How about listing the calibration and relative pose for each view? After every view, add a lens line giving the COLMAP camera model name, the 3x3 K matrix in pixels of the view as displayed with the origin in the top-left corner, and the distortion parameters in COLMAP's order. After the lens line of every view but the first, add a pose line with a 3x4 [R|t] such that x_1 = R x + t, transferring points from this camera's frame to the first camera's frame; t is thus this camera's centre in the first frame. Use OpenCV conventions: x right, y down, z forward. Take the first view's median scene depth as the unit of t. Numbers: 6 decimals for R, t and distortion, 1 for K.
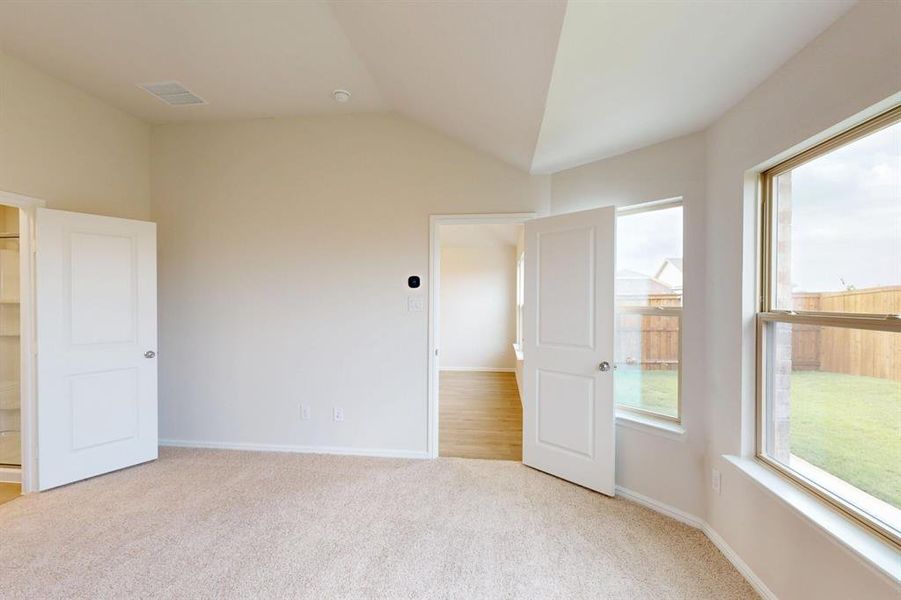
lens RADIAL K [[392.2, 0, 450.9], [0, 392.2, 302.3], [0, 0, 1]] dist [0.001704, -0.000167]
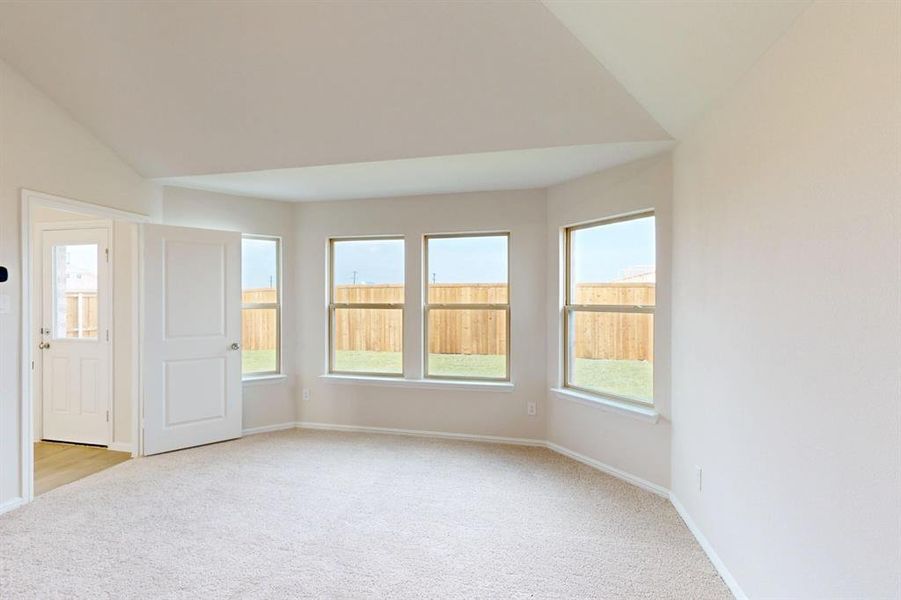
lens RADIAL K [[392.2, 0, 450.9], [0, 392.2, 302.3], [0, 0, 1]] dist [0.001704, -0.000167]
pose [[0.092743, -0.011946, 0.995618, -1.723413], [0.005460, 0.999919, 0.011489, -0.008992], [-0.995675, 0.004371, 0.092801, 0.207393]]
